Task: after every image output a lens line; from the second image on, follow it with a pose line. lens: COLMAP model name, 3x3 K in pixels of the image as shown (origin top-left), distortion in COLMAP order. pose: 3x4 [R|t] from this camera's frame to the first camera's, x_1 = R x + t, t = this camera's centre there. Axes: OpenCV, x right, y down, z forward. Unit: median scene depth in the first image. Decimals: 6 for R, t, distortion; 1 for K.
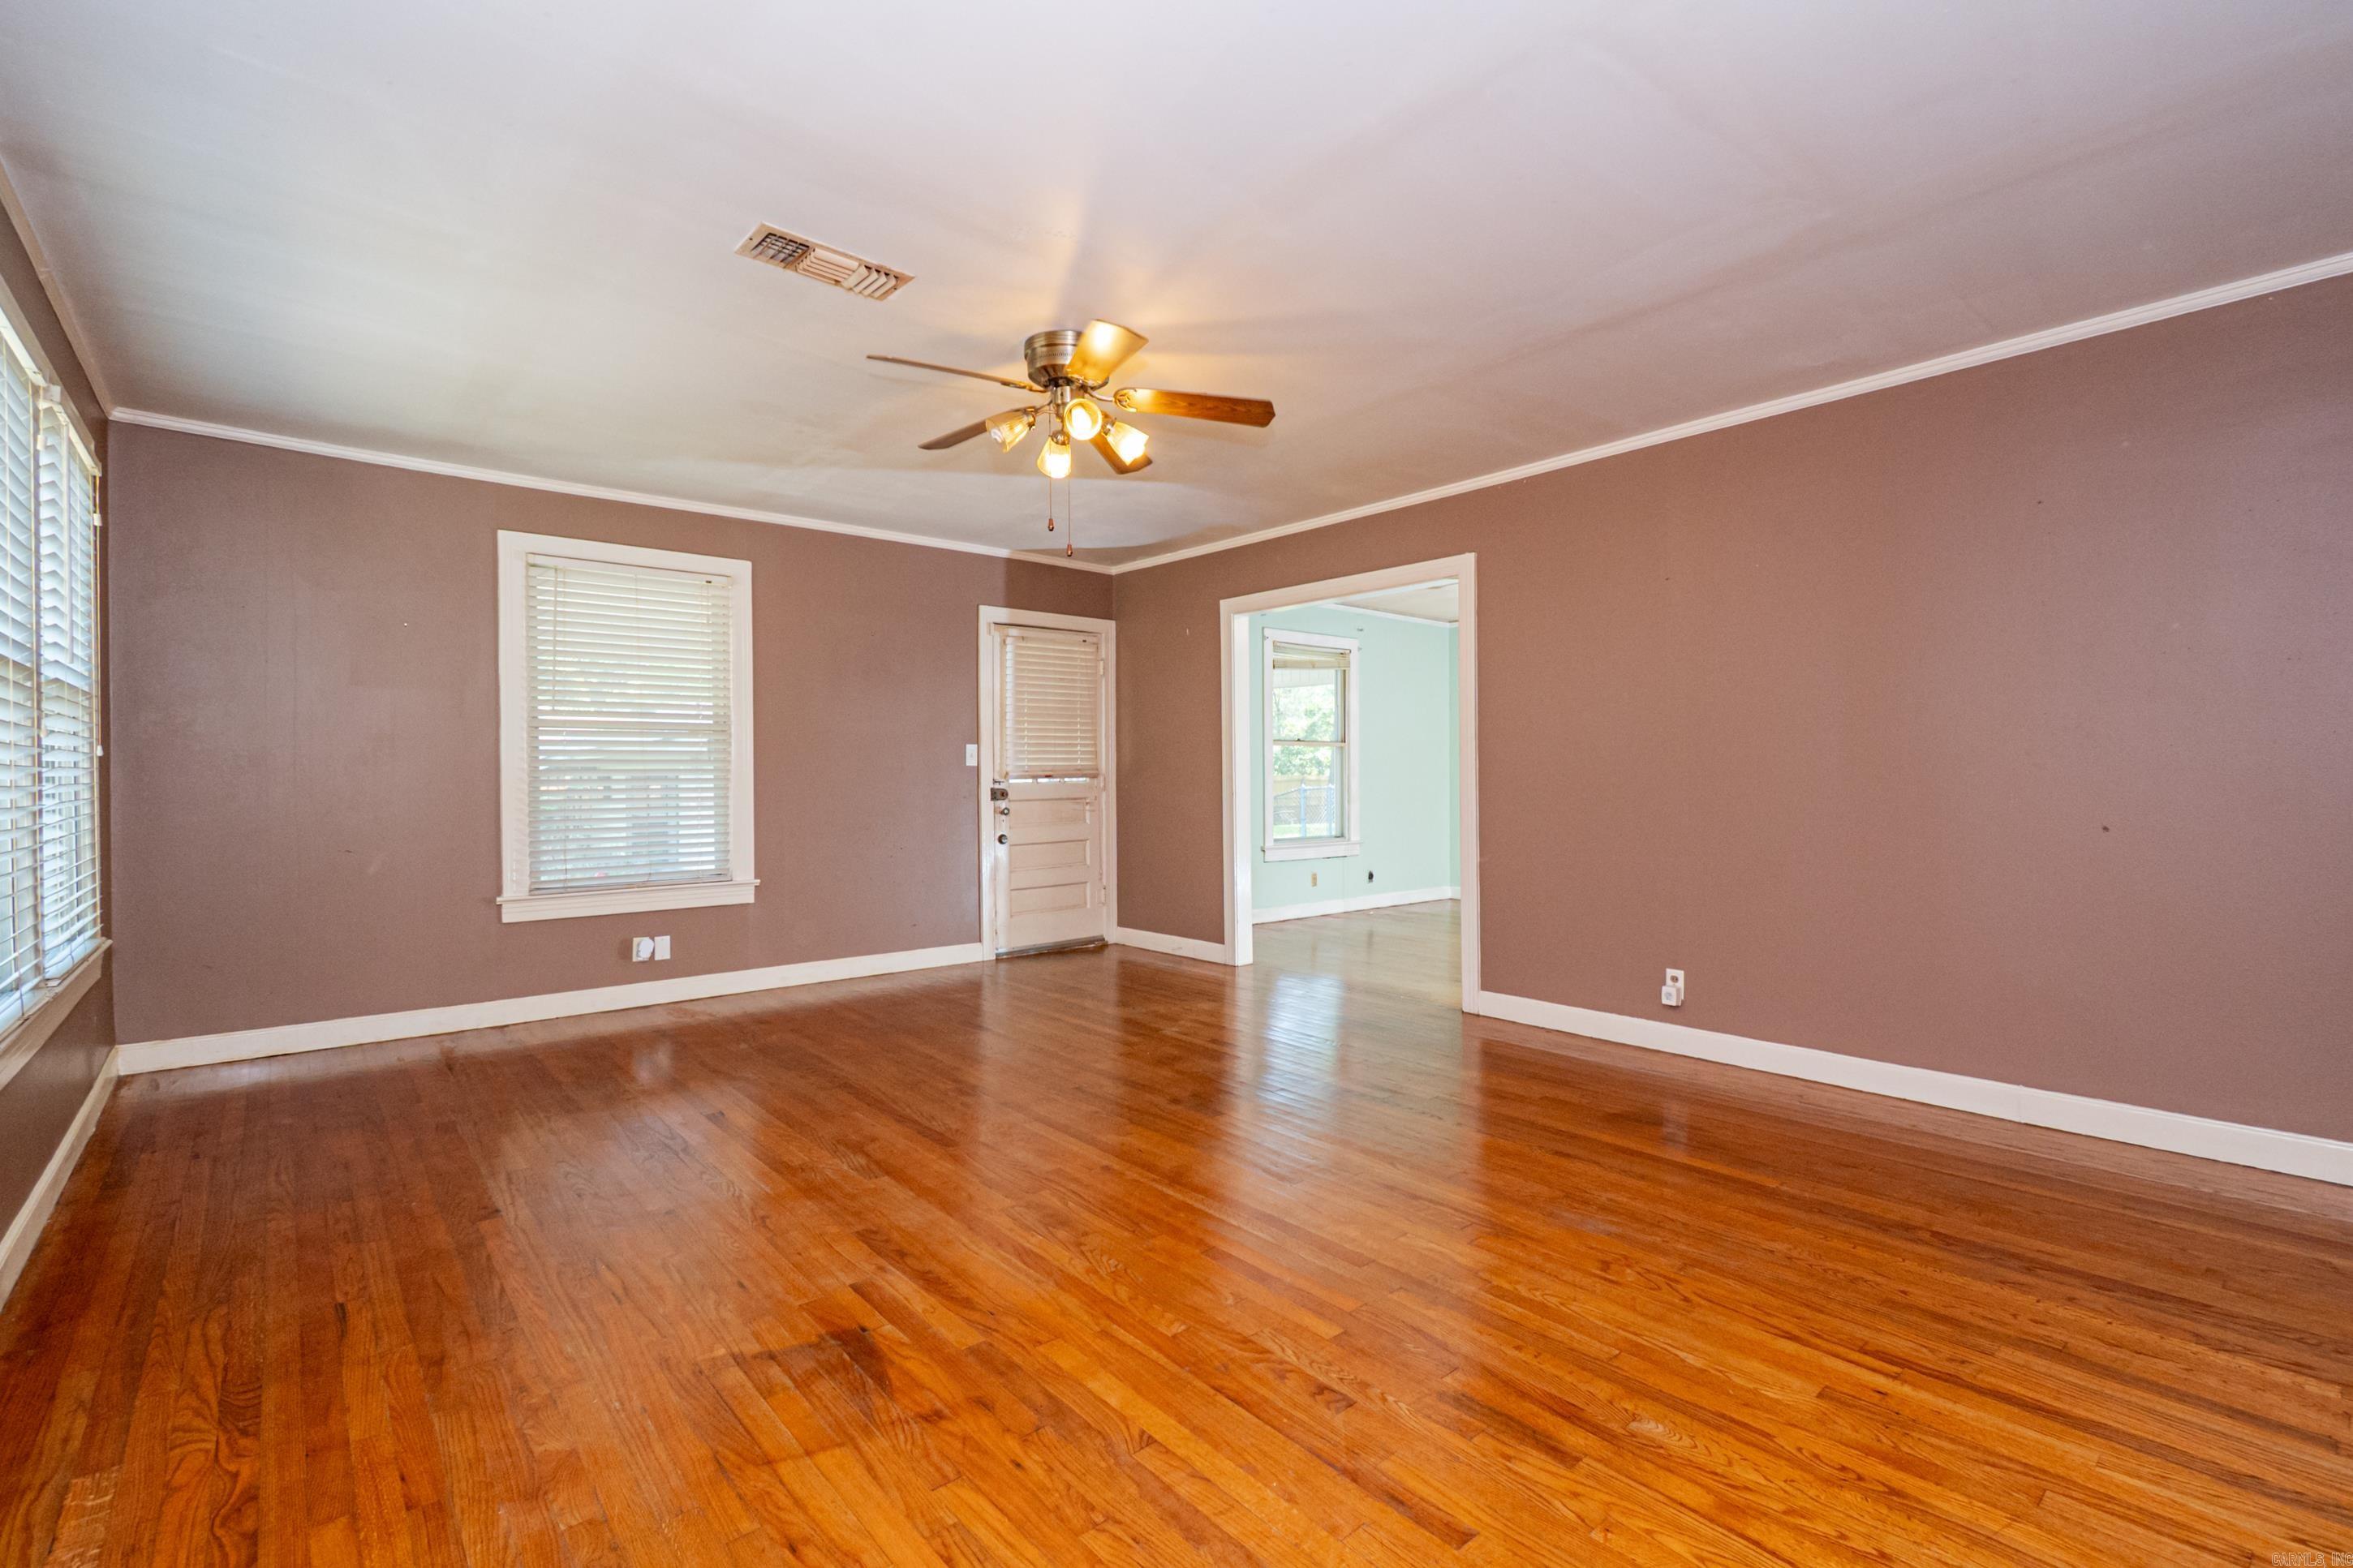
lens RADIAL K [[1048.2, 0, 1176.5], [0, 1048.2, 784.0], [0, 0, 1]] dist [0.000671, 0.000028]
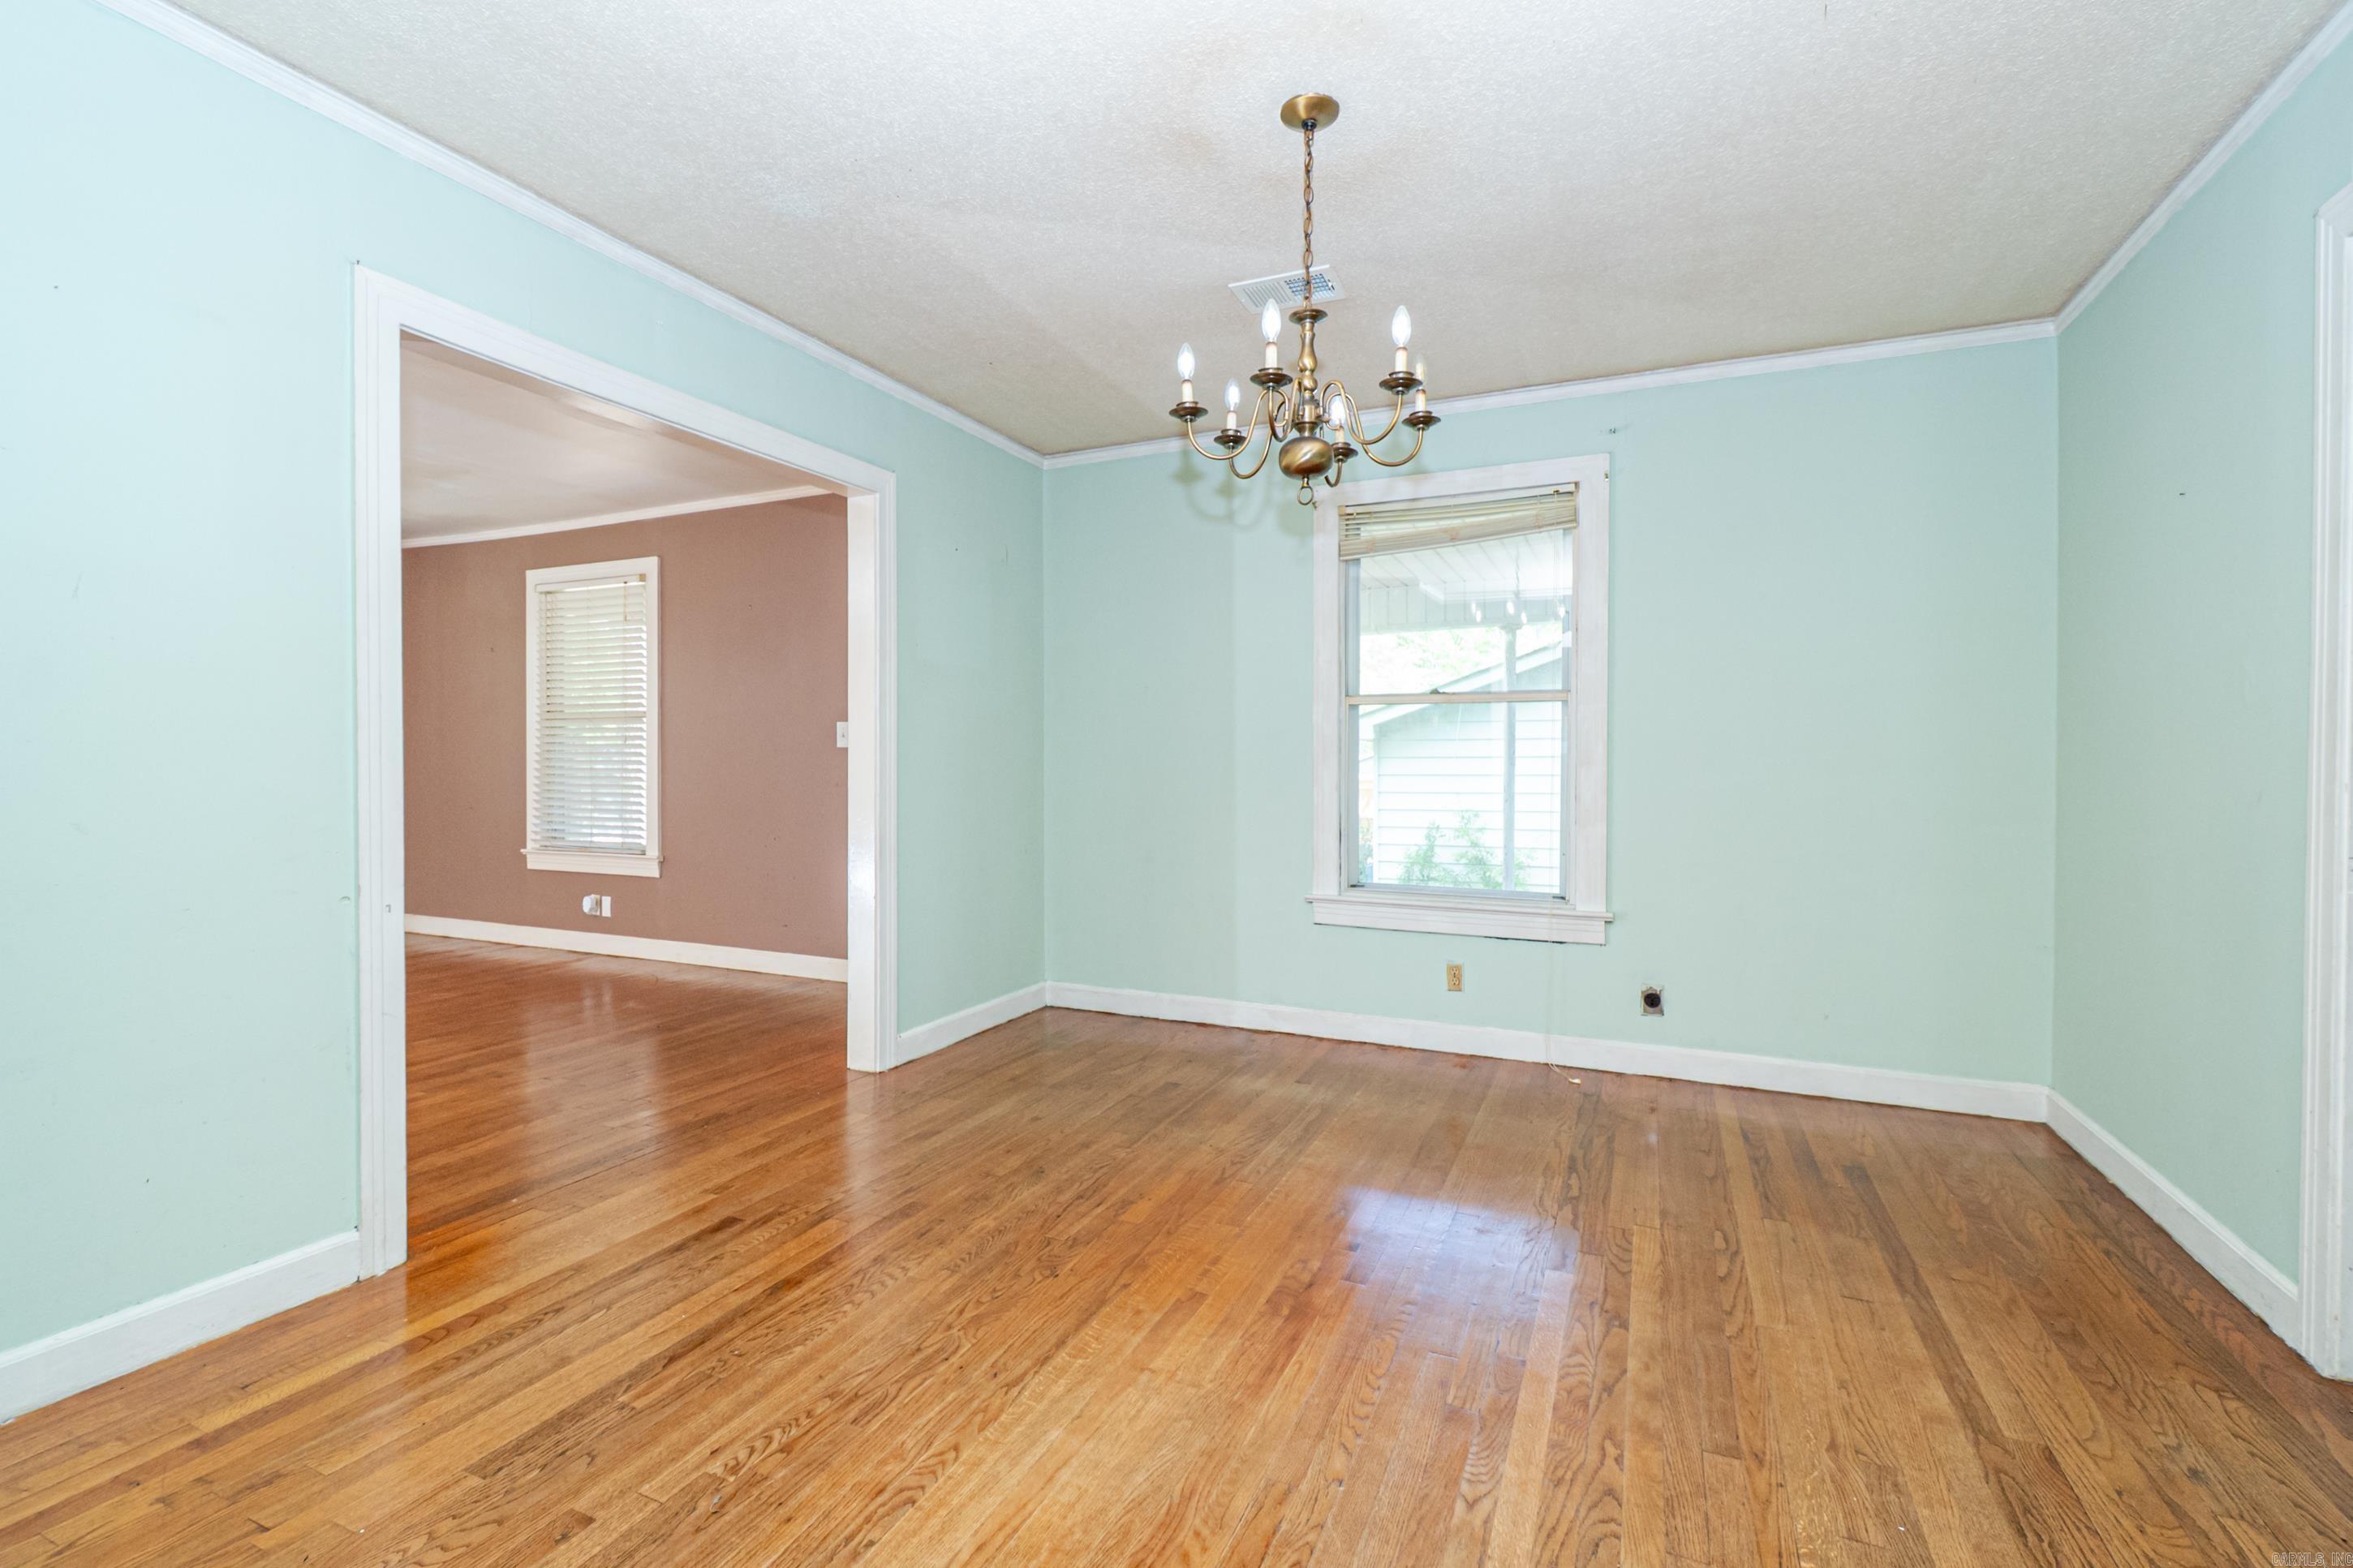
lens RADIAL K [[1048.2, 0, 1176.5], [0, 1048.2, 784.0], [0, 0, 1]] dist [0.000671, 0.000028]
pose [[0.423952, 0.023430, -0.905382, 0.792270], [-0.013632, 0.999717, 0.019488, -0.009567], [0.905582, 0.004080, 0.424151, 1.042528]]
